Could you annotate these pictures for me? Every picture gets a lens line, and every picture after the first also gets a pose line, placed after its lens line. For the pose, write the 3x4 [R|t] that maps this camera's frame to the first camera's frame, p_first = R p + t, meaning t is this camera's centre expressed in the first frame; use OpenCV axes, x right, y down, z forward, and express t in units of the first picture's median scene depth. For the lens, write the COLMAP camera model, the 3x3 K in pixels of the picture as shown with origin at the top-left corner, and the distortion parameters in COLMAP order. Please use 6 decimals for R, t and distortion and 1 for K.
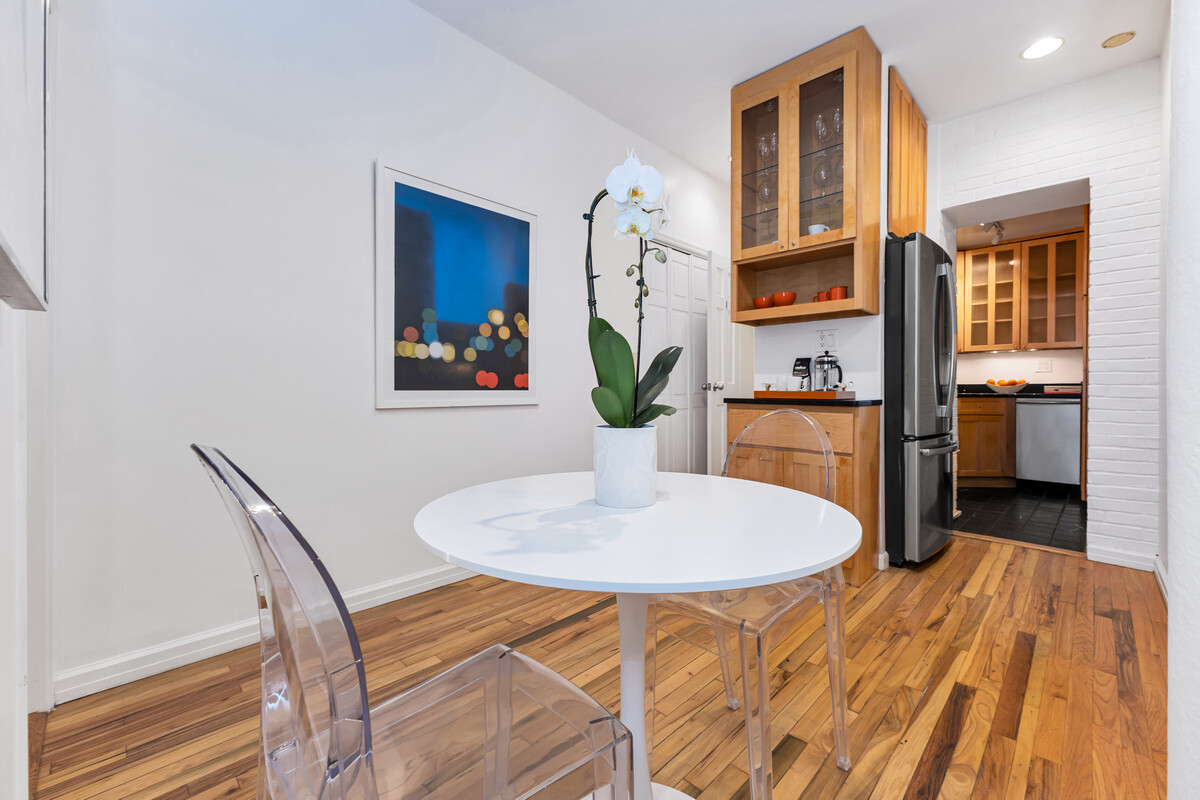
lens RADIAL K [[497.5, 0, 600.0], [0, 497.5, 400.0], [0, 0, 1]] dist [0.017638, -0.008049]
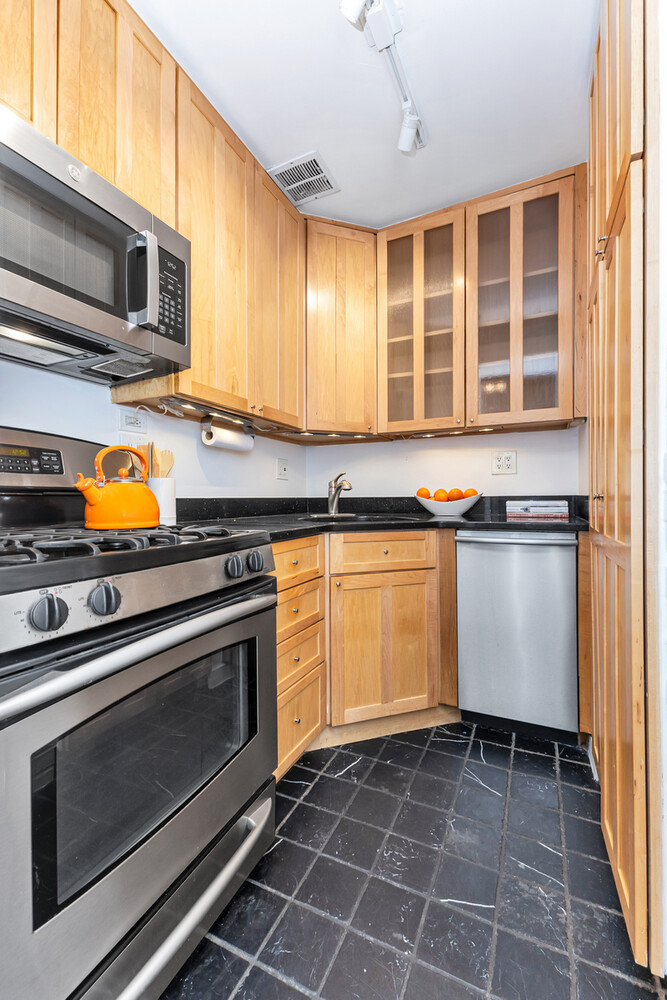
lens RADIAL K [[439.8, 0, 311.9], [0, 439.8, 500.9], [0, 0, 1]] dist [0.018190, 0.000037]
pose [[0.952710, -0.008214, 0.303769, 1.095582], [0.011013, 0.999911, -0.007502, -0.054438], [-0.303680, 0.010493, 0.952716, 1.237103]]
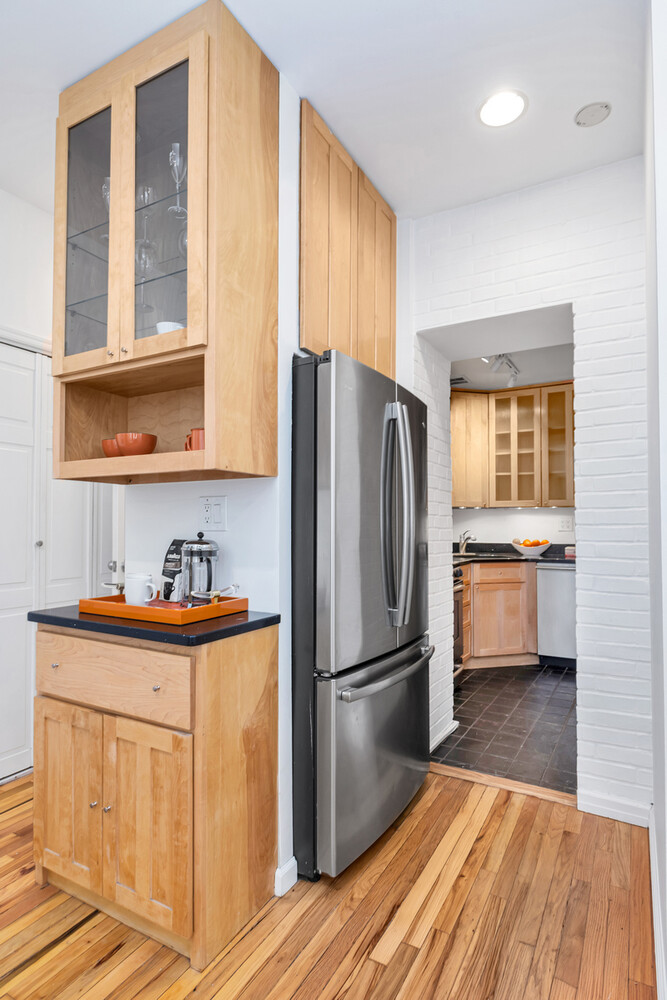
lens RADIAL K [[546.7, 0, 310.7], [0, 546.7, 522.5], [0, 0, 1]] dist [-0.005812, -0.001288]
pose [[0.970636, 0.006760, 0.240457, 0.402303], [0.000409, 0.999557, -0.029752, -0.086127], [-0.240552, 0.028977, 0.970204, 0.308788]]
